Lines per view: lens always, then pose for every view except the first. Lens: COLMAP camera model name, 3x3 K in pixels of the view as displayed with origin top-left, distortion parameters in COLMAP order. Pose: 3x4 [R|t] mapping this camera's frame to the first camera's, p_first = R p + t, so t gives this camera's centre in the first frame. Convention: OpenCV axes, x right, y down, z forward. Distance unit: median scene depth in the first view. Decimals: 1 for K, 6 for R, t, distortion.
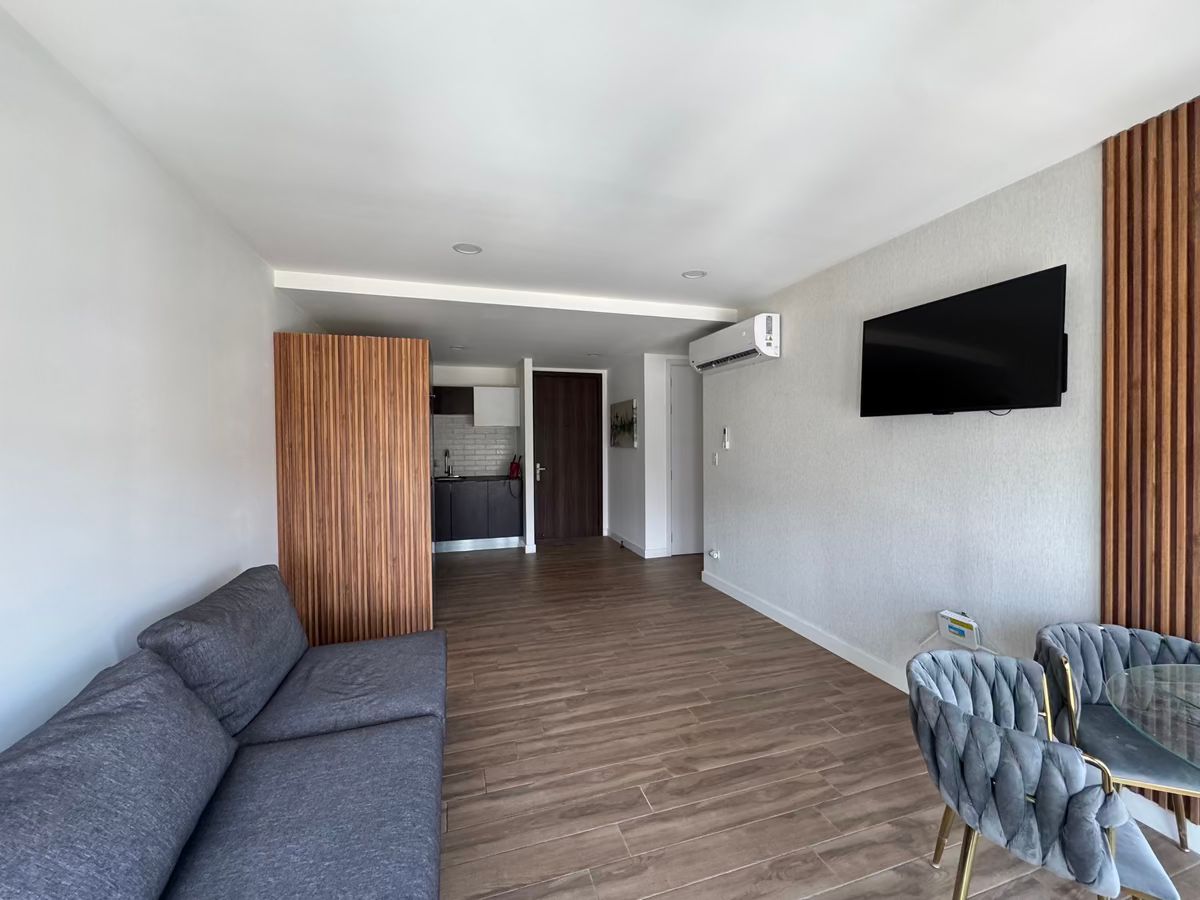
lens RADIAL K [[480.8, 0, 599.6], [0, 480.8, 447.0], [0, 0, 1]] dist [-0.003882, 0.000268]
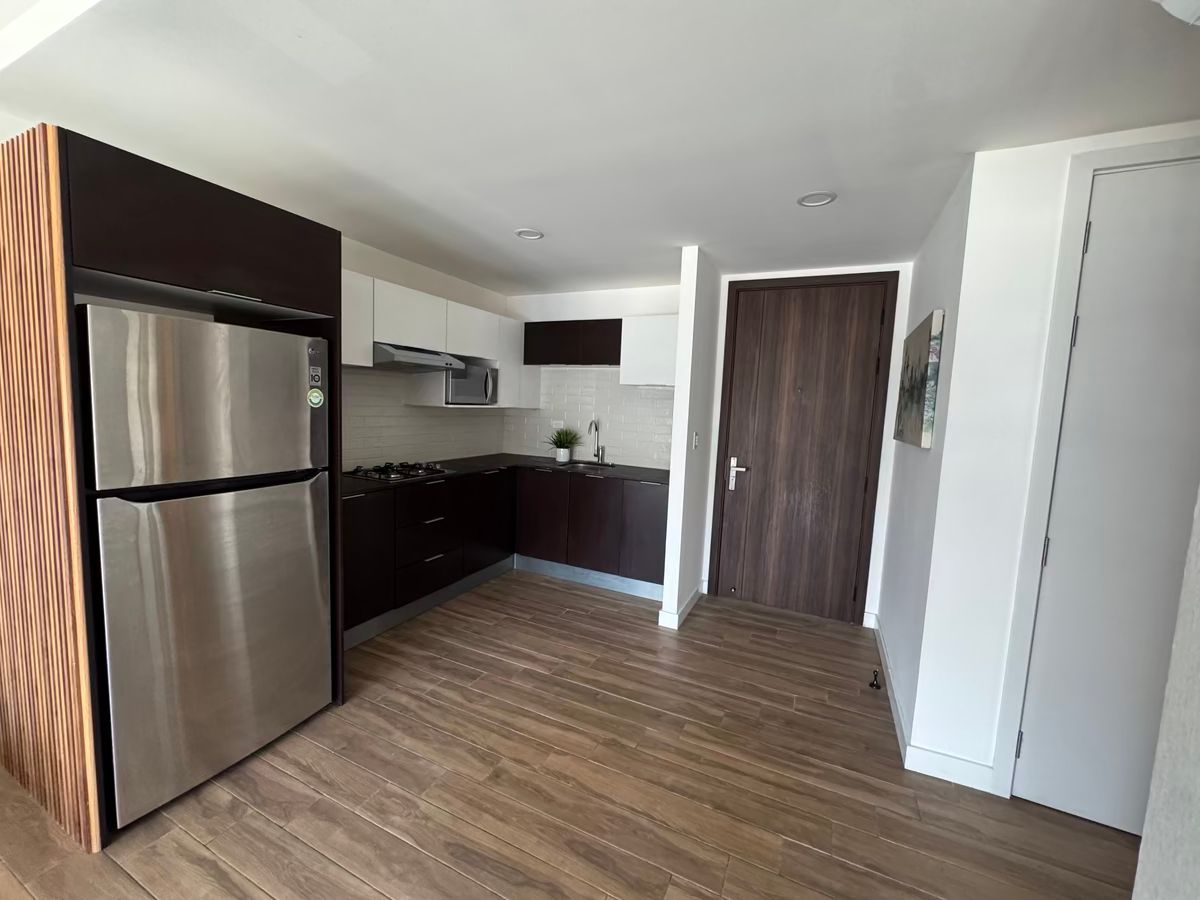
lens RADIAL K [[480.8, 0, 598.1], [0, 480.8, 445.3], [0, 0, 1]] dist [-0.003882, 0.000268]
pose [[0.730178, 0.097793, -0.676222, 0.130565], [-0.059653, 0.995049, 0.079488, -0.014327], [0.680648, -0.017702, 0.732397, 0.547323]]
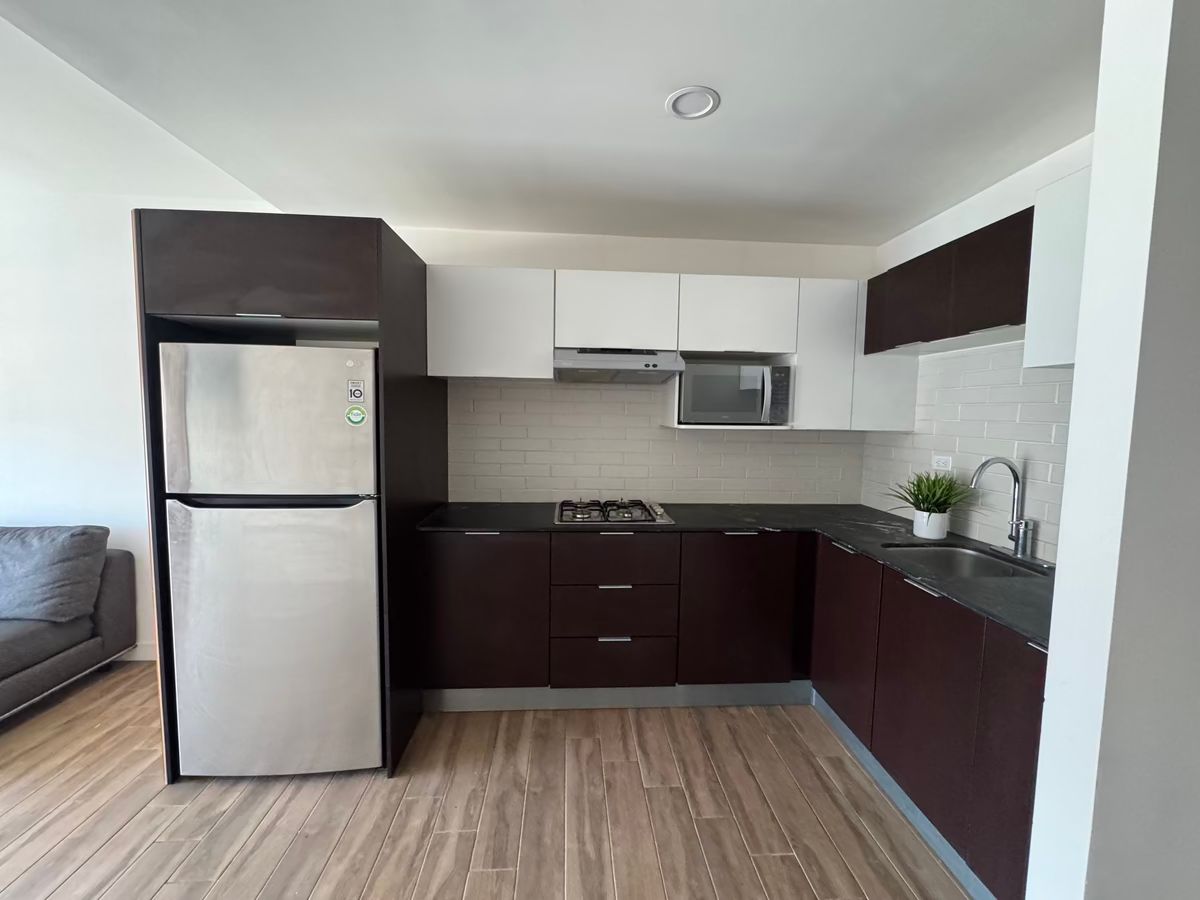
lens RADIAL K [[480.8, 0, 599.6], [0, 480.8, 447.0], [0, 0, 1]] dist [-0.003882, 0.000268]
pose [[-0.241981, 0.072494, -0.967569, 0.014196], [-0.030823, 0.996127, 0.082342, -0.018529], [0.969791, 0.049749, -0.238810, 0.864893]]
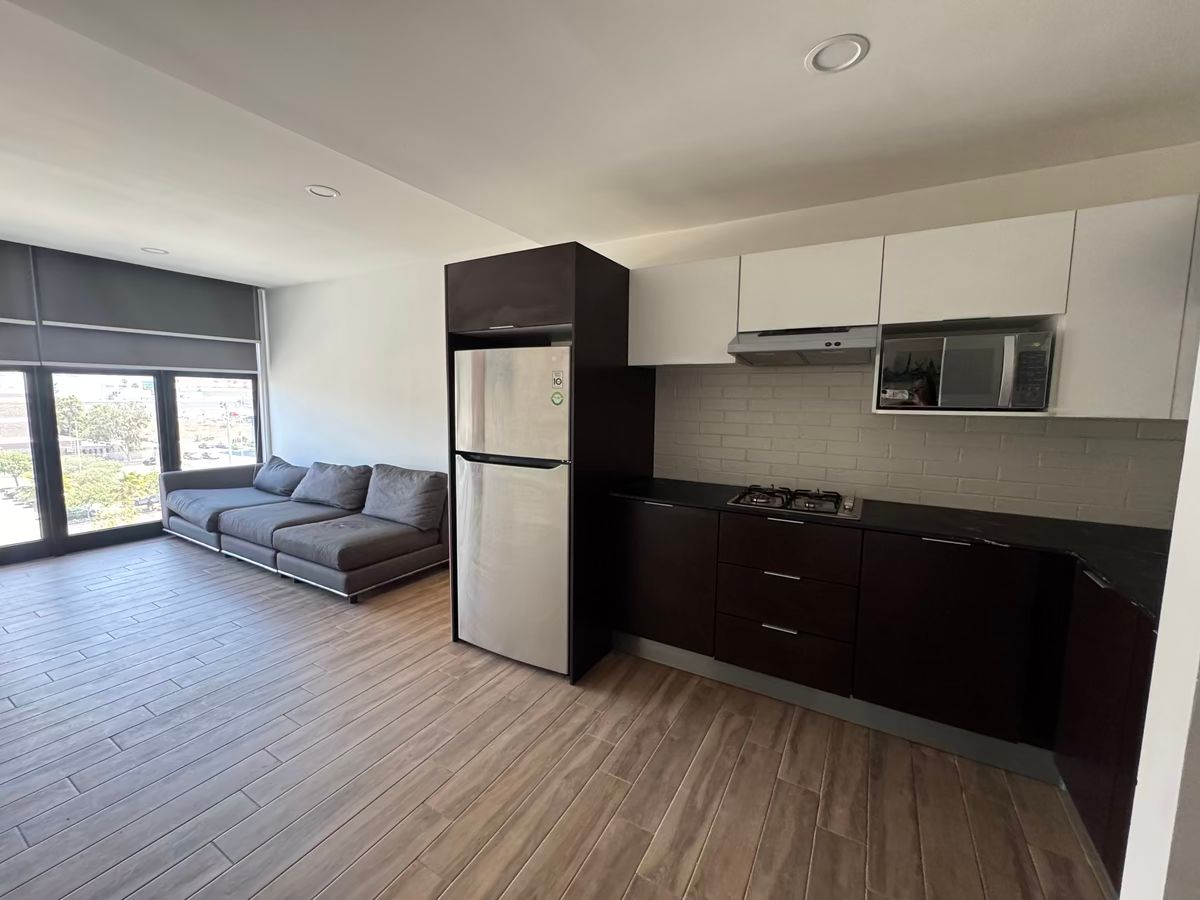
lens RADIAL K [[480.8, 0, 599.8], [0, 480.8, 447.0], [0, 0, 1]] dist [-0.003882, 0.000268]
pose [[-0.739846, 0.064061, -0.669719, -0.002970], [-0.019513, 0.992994, 0.116539, -0.015868], [0.672493, 0.099289, -0.733413, 0.952324]]
